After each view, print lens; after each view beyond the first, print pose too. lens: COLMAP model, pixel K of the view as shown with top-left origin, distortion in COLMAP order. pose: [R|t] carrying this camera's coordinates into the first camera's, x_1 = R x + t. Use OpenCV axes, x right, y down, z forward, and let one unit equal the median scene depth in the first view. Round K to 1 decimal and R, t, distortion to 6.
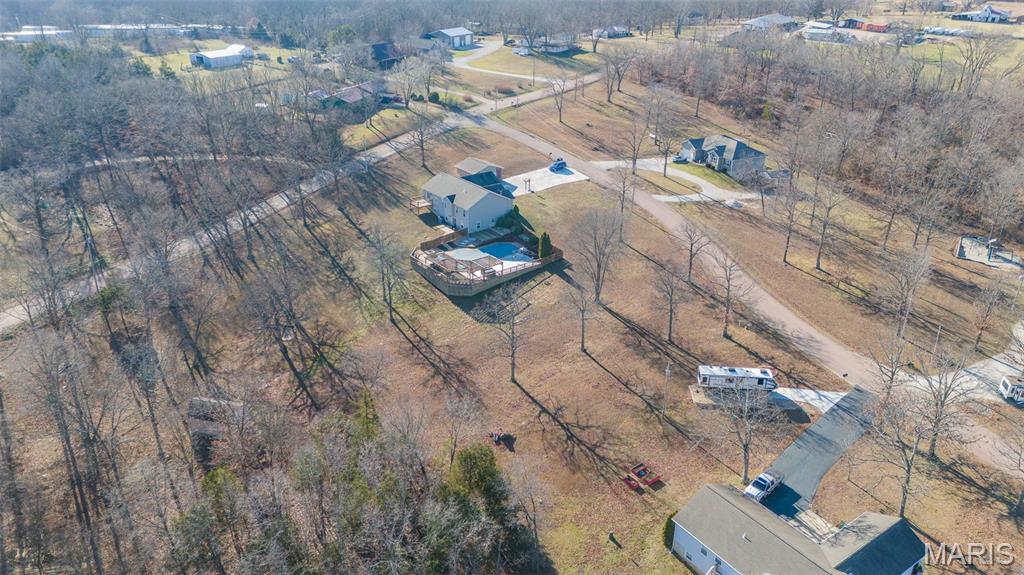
lens RADIAL K [[756.0, 0, 513.8], [0, 756.0, 263.0], [0, 0, 1]] dist [0.093412, -0.094259]
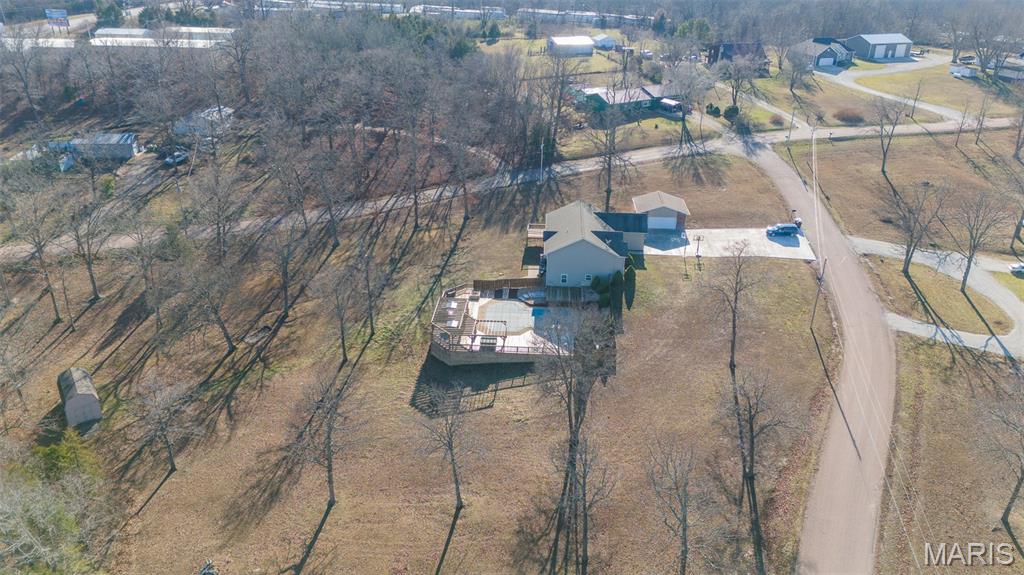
lens RADIAL K [[756.0, 0, 513.8], [0, 756.0, 263.0], [0, 0, 1]] dist [0.093412, -0.094259]
pose [[0.753495, 0.259914, -0.603896, 0.297112], [-0.263561, 0.960915, 0.084721, -0.095187], [0.602313, 0.095326, 0.792548, 0.321835]]
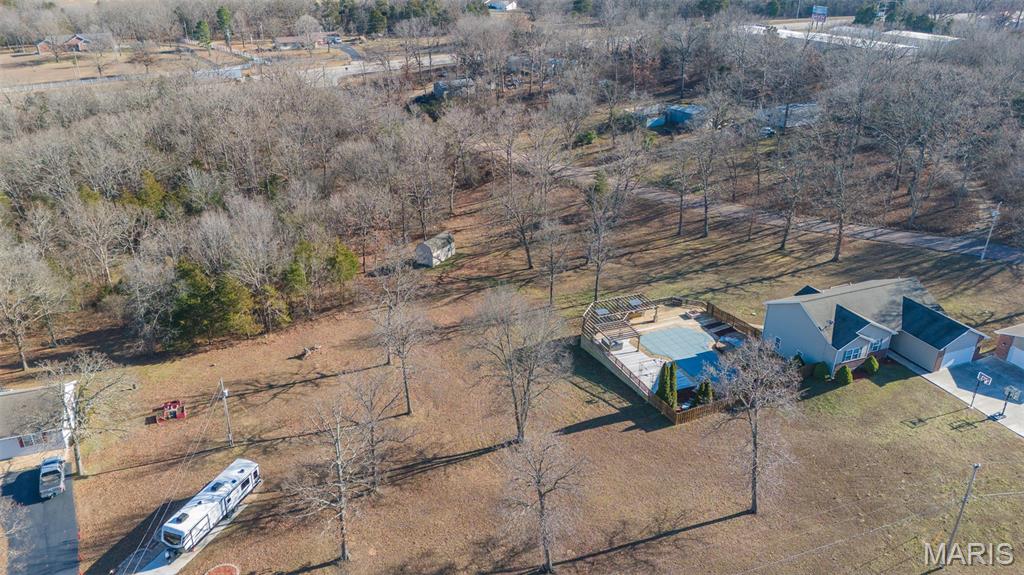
lens RADIAL K [[756.0, 0, 513.8], [0, 756.0, 263.0], [0, 0, 1]] dist [0.093412, -0.094259]
pose [[-0.258382, 0.374581, -0.890465, 0.428550], [-0.395022, 0.800214, 0.451238, -0.240349], [0.881587, 0.468345, -0.058793, 0.687358]]
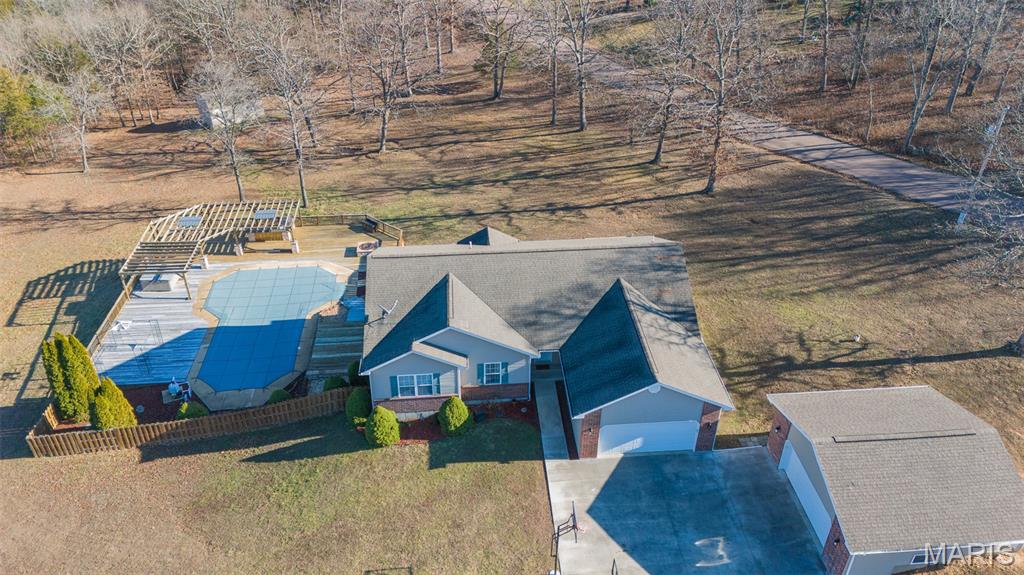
lens RADIAL K [[756.0, 0, 513.8], [0, 756.0, 263.0], [0, 0, 1]] dist [0.093412, -0.094259]
pose [[-0.543370, 0.435593, -0.717640, 0.113035], [-0.341409, 0.666302, 0.662934, -0.242352], [0.766935, 0.605227, -0.213333, 0.908260]]
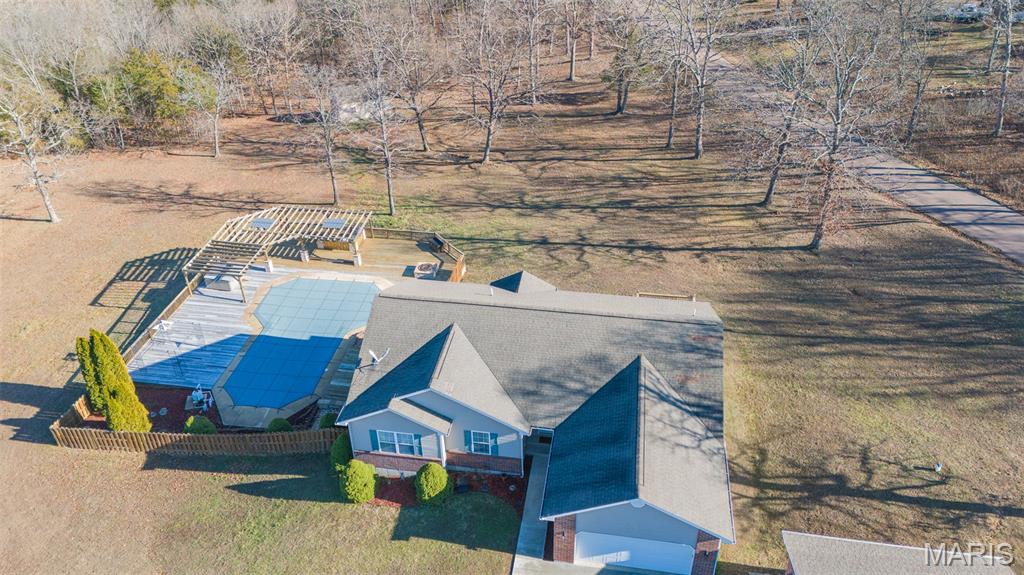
lens RADIAL K [[756.0, 0, 513.8], [0, 756.0, 263.0], [0, 0, 1]] dist [0.093412, -0.094259]
pose [[-0.728536, 0.366991, -0.578405, 0.065739], [-0.268075, 0.624287, 0.733759, -0.251428], [0.630373, 0.689626, -0.356435, 0.919966]]
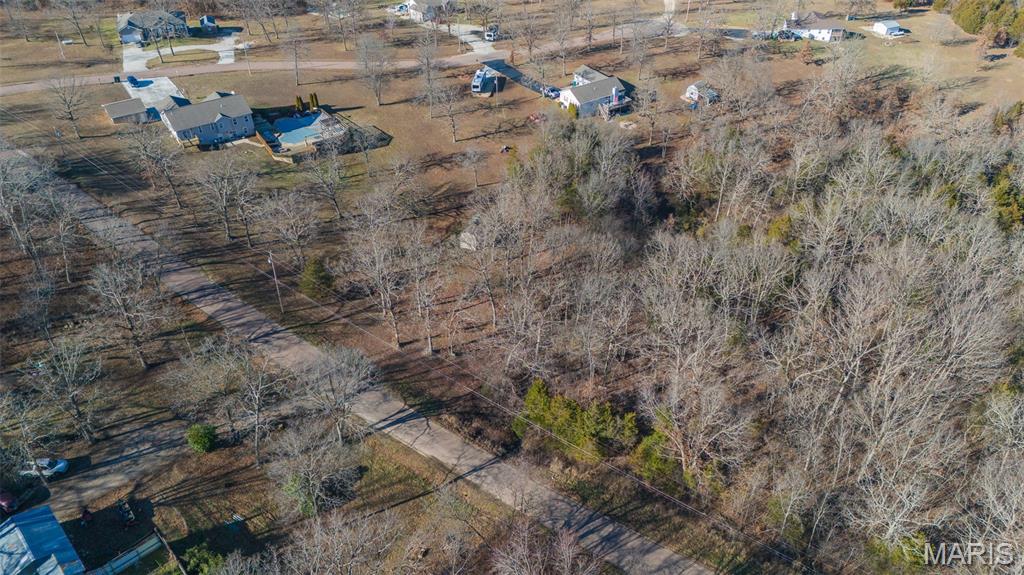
lens RADIAL K [[756.0, 0, 513.8], [0, 756.0, 263.0], [0, 0, 1]] dist [0.093412, -0.094259]
pose [[0.049523, -0.592243, 0.804236, -0.920789], [0.401352, 0.749150, 0.526963, -0.291311], [-0.914584, 0.296686, 0.274798, 0.303727]]
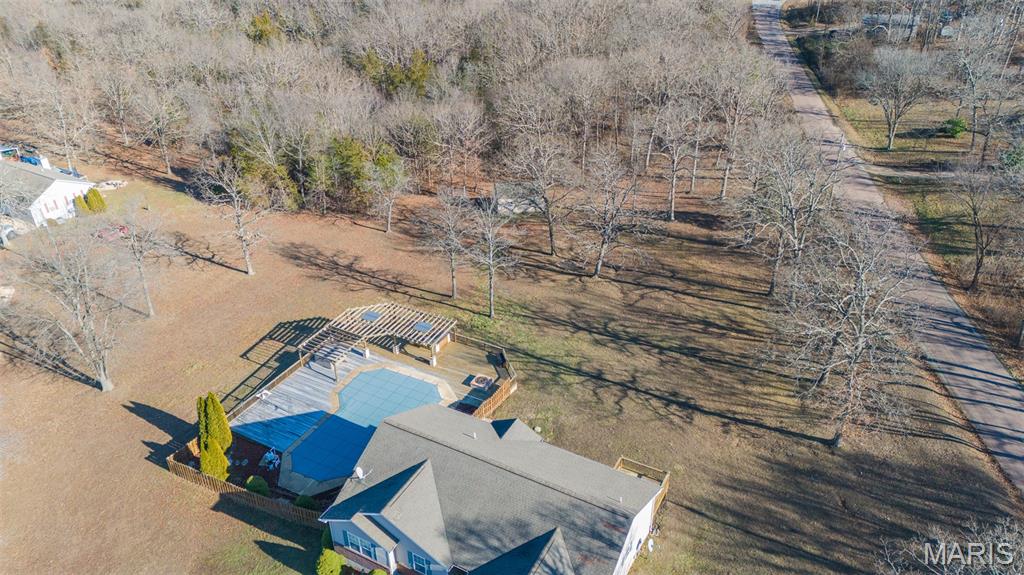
lens RADIAL K [[756.0, 0, 513.8], [0, 756.0, 263.0], [0, 0, 1]] dist [0.093412, -0.094259]
pose [[-0.916491, 0.197197, -0.348078, 0.014205], [-0.154718, 0.627658, 0.762960, -0.327656], [0.368927, 0.753099, -0.544733, 0.948461]]
